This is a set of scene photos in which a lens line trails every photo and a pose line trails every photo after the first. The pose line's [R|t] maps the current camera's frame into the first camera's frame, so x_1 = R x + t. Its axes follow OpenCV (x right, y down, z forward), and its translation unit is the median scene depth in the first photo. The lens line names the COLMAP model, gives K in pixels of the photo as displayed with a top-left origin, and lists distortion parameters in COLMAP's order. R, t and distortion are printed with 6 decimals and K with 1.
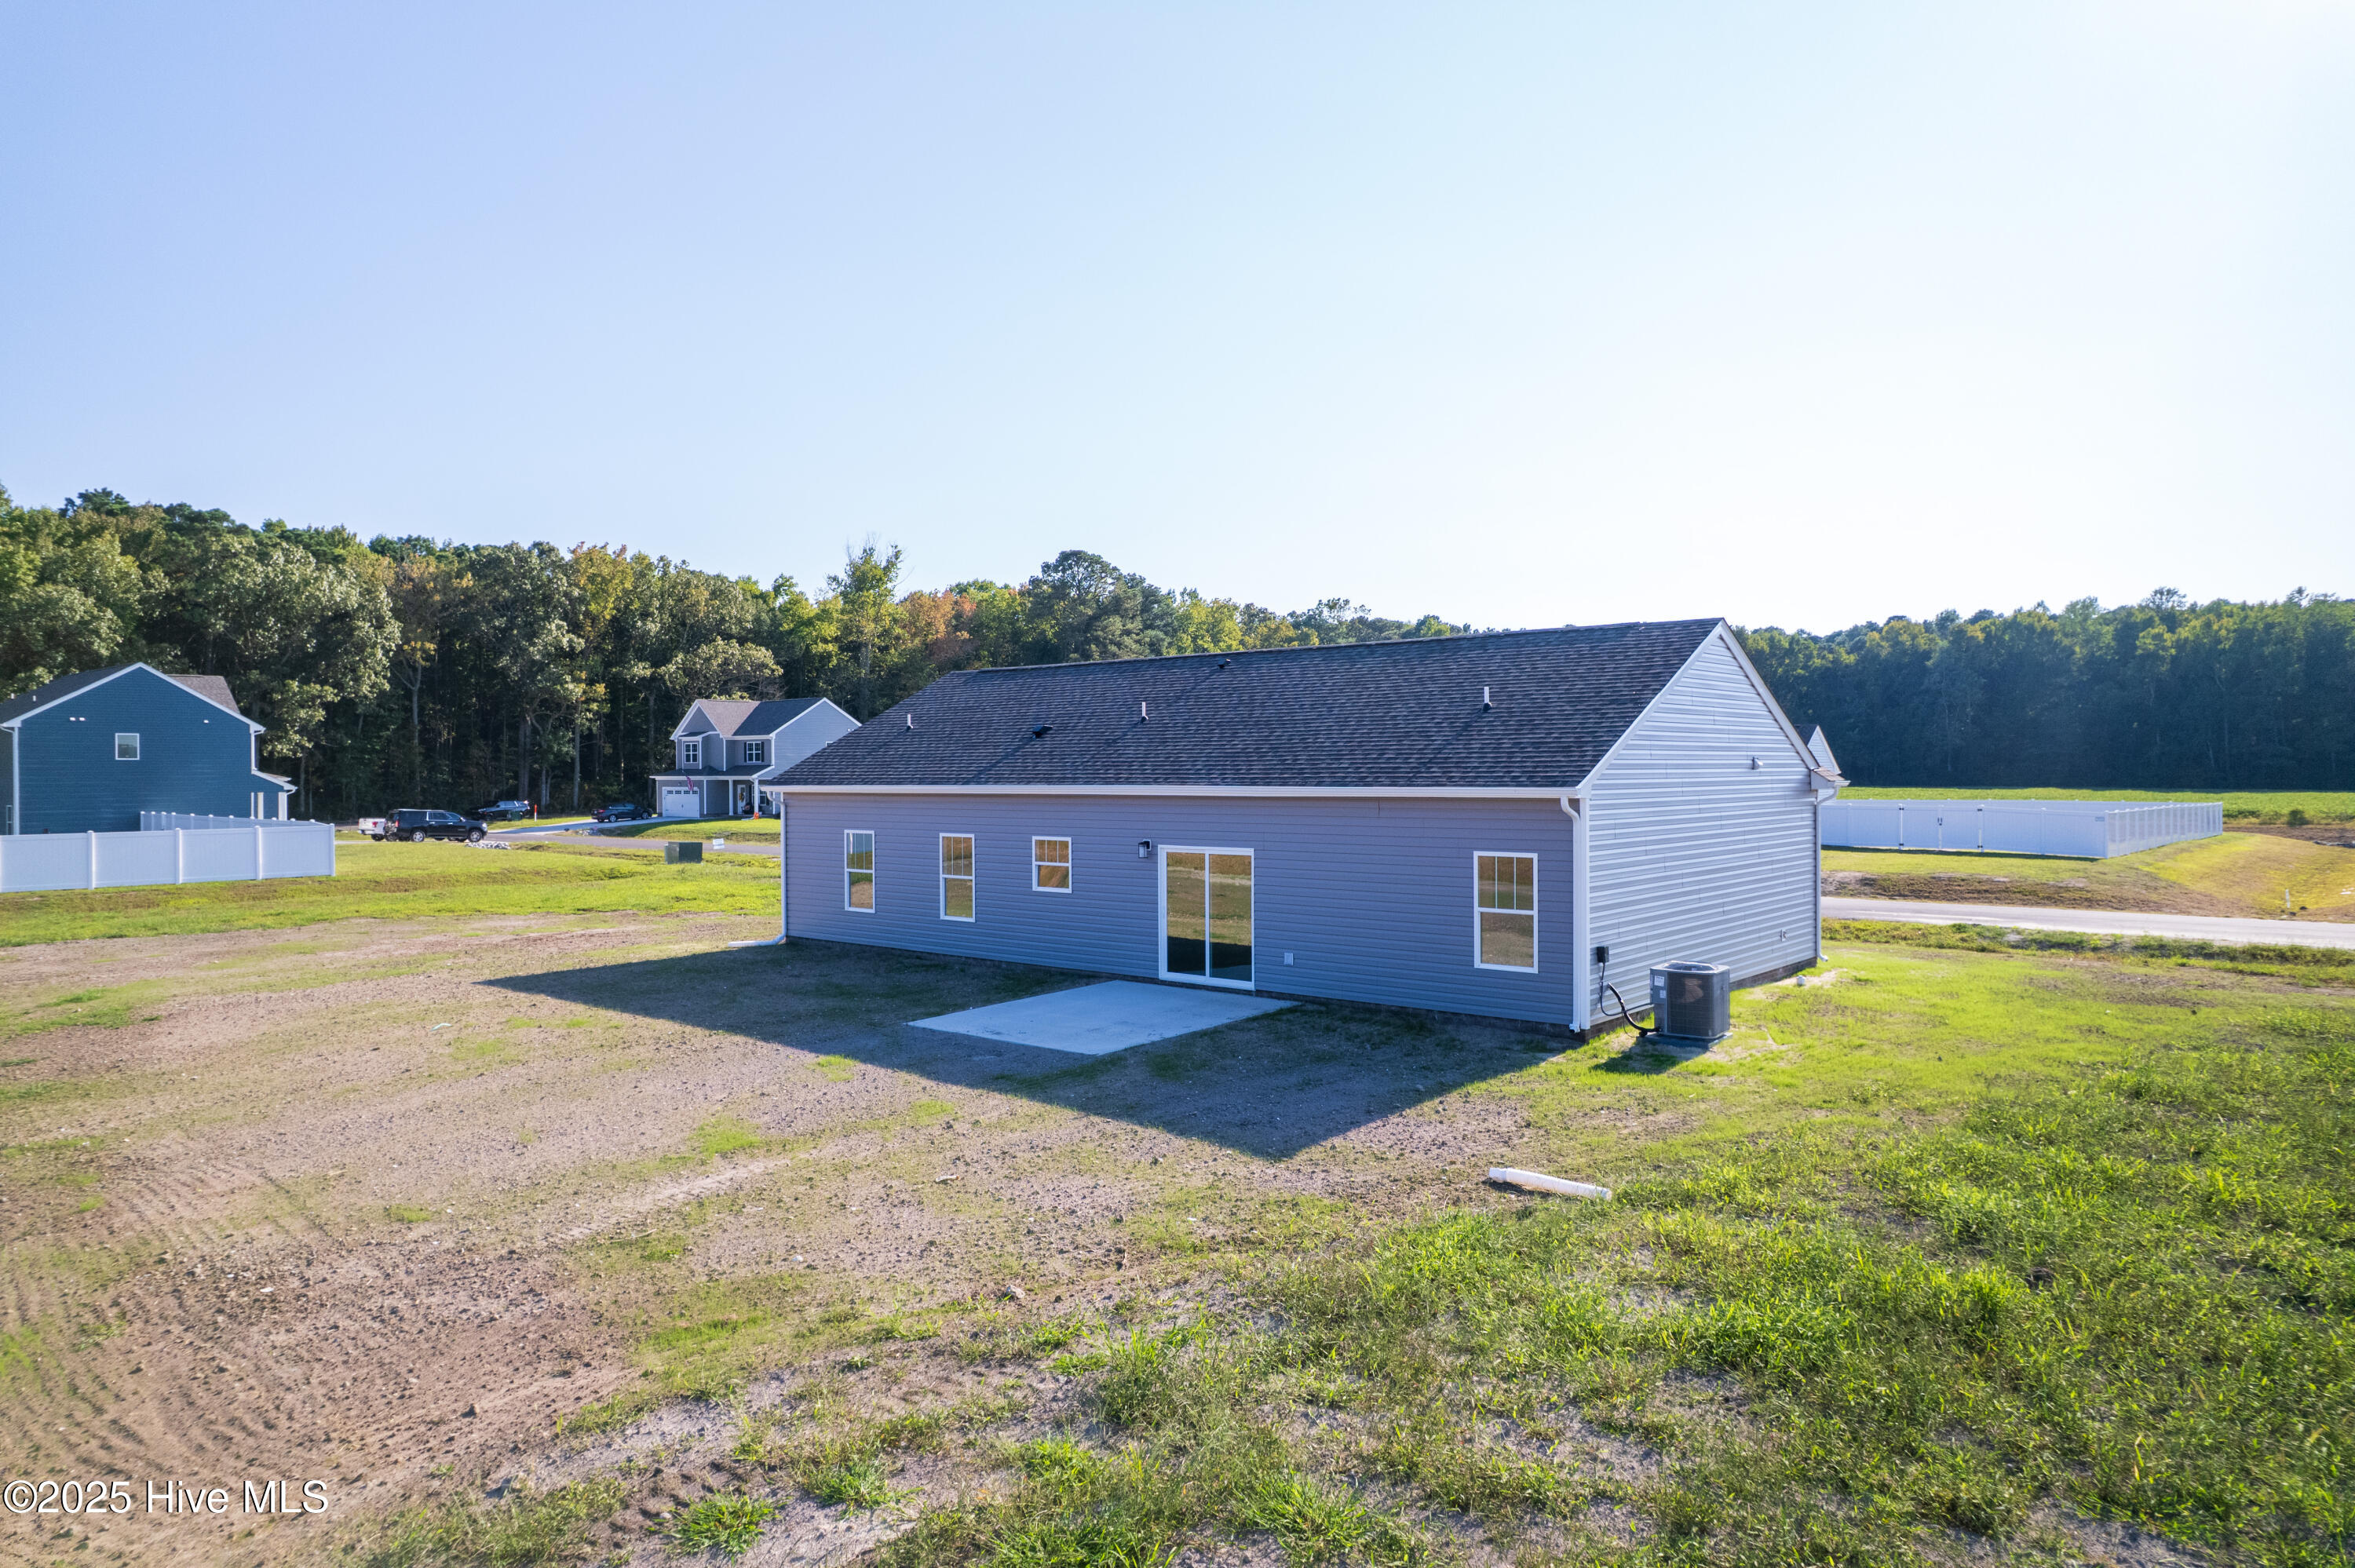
lens RADIAL K [[1511.6, 0, 1178.6], [0, 1511.6, 781.1], [0, 0, 1]] dist [-0.084078, 0.082581]
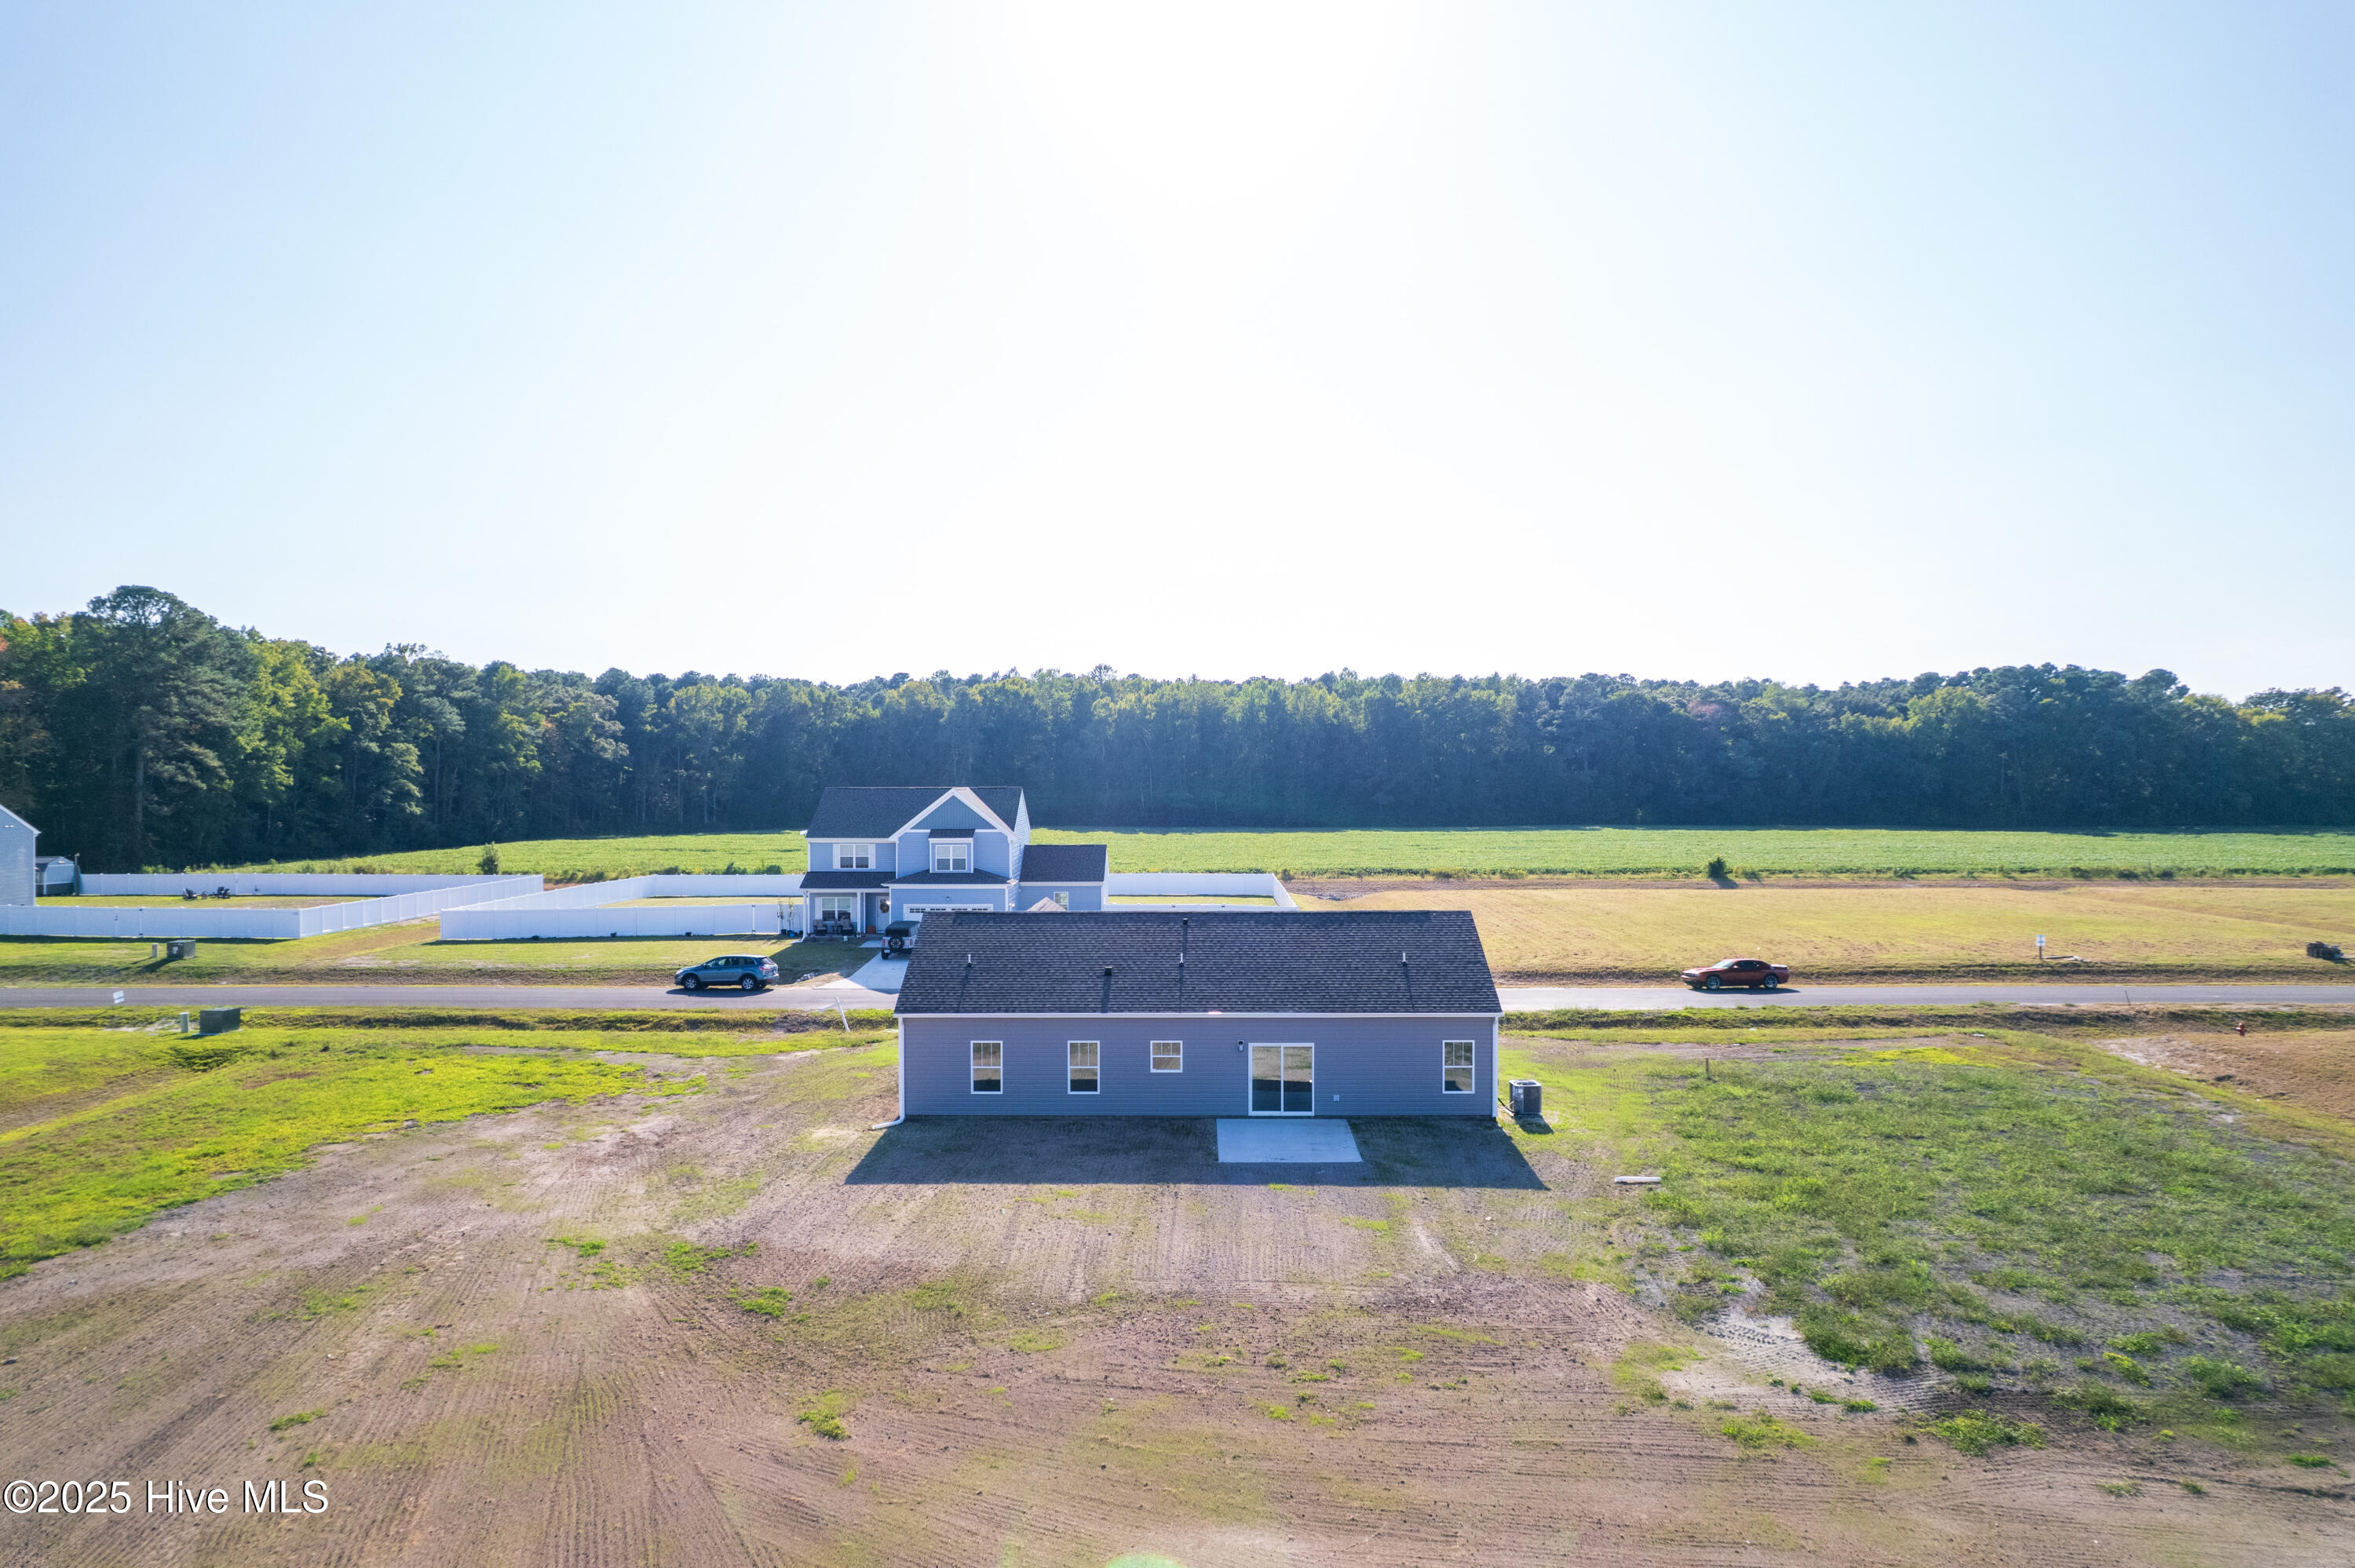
lens RADIAL K [[1511.6, 0, 1178.6], [0, 1511.6, 781.1], [0, 0, 1]] dist [-0.084078, 0.082581]
pose [[0.767938, 0.001709, 0.640522, -1.114090], [0.002381, 0.999982, -0.005523, -0.236864], [-0.640519, 0.005767, 0.767920, -0.316353]]
